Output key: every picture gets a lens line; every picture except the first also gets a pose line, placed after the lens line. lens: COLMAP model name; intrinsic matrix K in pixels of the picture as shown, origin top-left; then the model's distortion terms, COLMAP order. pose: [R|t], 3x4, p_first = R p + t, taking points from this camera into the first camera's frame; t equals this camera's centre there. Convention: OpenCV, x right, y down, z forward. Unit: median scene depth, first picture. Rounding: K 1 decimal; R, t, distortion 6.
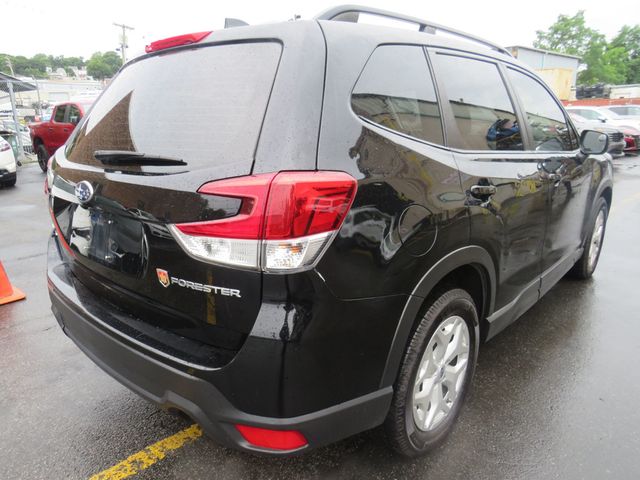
lens RADIAL K [[461.0, 0, 295.3], [0, 461.0, 247.9], [0, 0, 1]] dist [-0.025985, 0.011126]
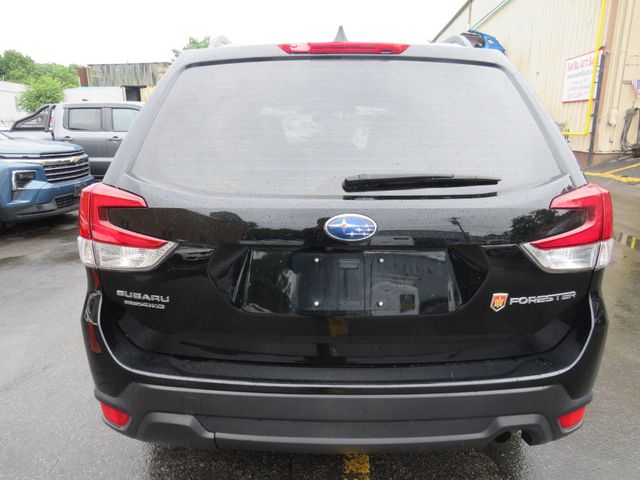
lens RADIAL K [[461.0, 0, 308.2], [0, 461.0, 243.8], [0, 0, 1]] dist [-0.025985, 0.011126]
pose [[0.729342, -0.157885, 0.665682, -1.223464], [0.178259, 0.983253, 0.037900, -0.165138], [-0.660518, 0.091022, 0.745273, 0.551751]]
